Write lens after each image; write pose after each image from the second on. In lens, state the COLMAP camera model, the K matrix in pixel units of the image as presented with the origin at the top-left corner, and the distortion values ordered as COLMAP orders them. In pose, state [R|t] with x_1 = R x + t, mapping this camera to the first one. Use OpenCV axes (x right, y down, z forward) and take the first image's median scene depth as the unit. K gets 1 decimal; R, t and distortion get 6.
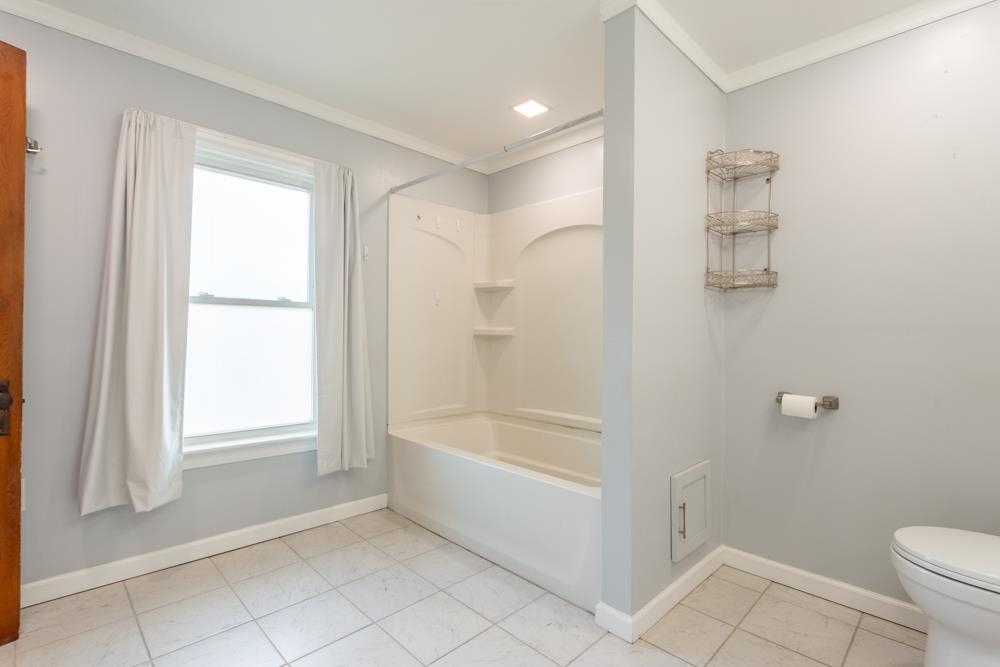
lens RADIAL K [[479.1, 0, 500.0], [0, 479.1, 333.5], [0, 0, 1]] dist [-0.000244, 0.000024]
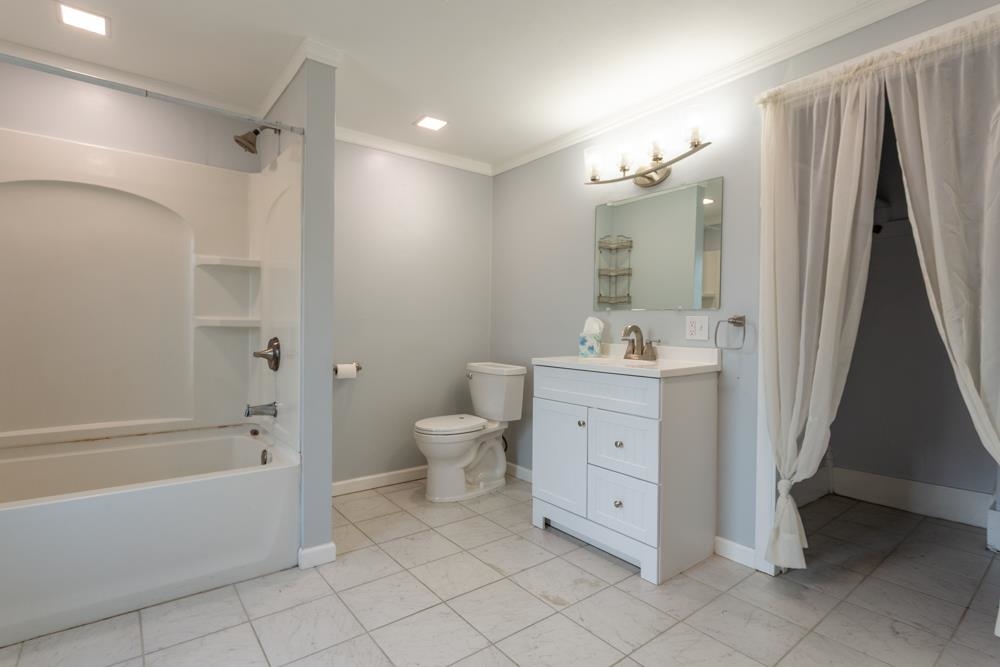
lens RADIAL K [[479.1, 0, 500.0], [0, 479.1, 333.5], [0, 0, 1]] dist [-0.000244, 0.000024]
pose [[0.115874, -0.017687, 0.993106, -0.837133], [-0.009676, 0.999774, 0.018935, -0.000437], [-0.993217, -0.011803, 0.115677, 0.361383]]
